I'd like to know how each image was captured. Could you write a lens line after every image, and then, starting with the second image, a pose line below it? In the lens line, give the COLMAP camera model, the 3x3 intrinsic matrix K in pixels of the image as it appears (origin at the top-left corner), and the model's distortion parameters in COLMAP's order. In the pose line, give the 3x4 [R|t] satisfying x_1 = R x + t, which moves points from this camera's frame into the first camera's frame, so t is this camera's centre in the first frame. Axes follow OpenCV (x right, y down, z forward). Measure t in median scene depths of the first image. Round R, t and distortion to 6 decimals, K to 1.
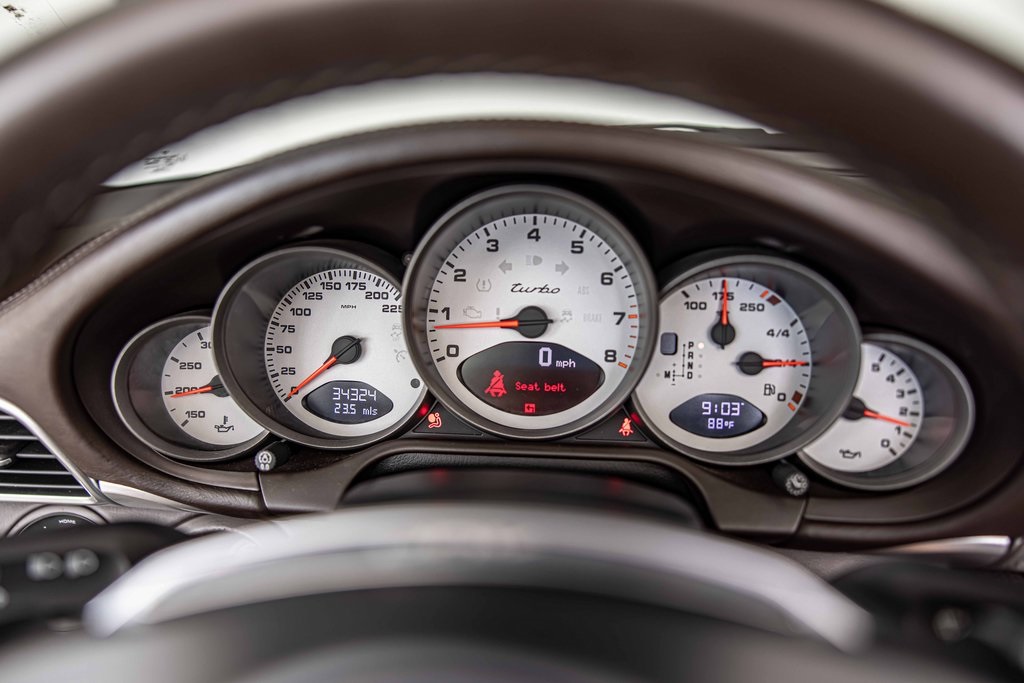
lens RADIAL K [[785.0, 0, 509.9], [0, 785.0, 334.0], [0, 0, 1]] dist [-0.006306, -0.007064]
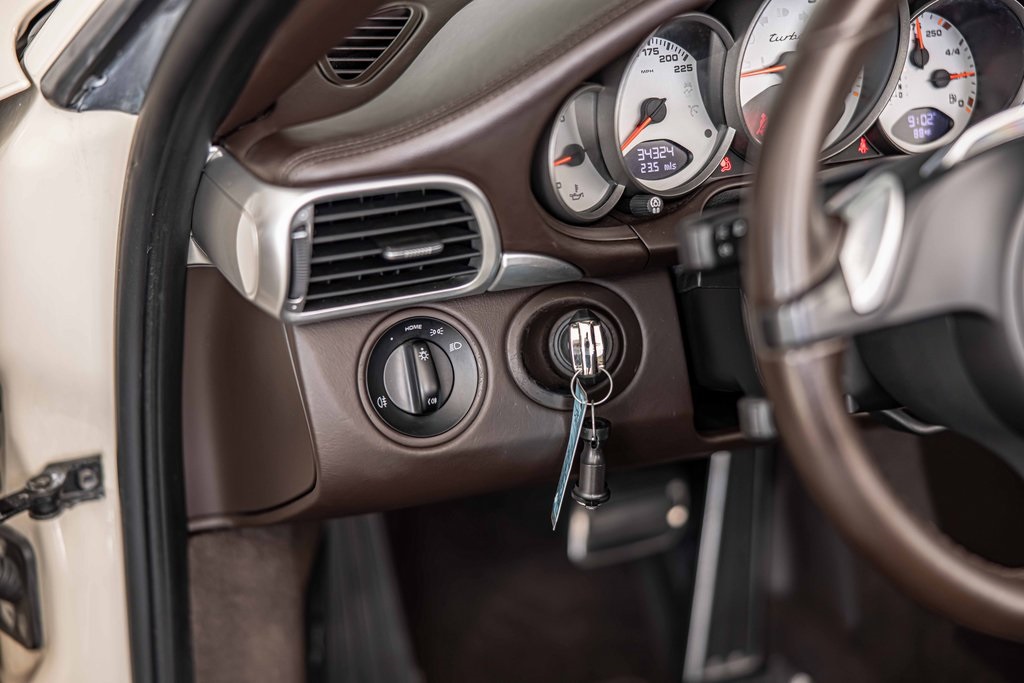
lens RADIAL K [[1817.4, 0, 516.9], [0, 1817.4, 340.9], [0, 0, 1]] dist [-0.044419, 0.000000]
pose [[0.852719, -0.181871, 0.489687, -1.697931], [0.164585, 0.983228, 0.078571, 0.107590], [-0.495764, 0.013596, 0.868351, -1.117612]]
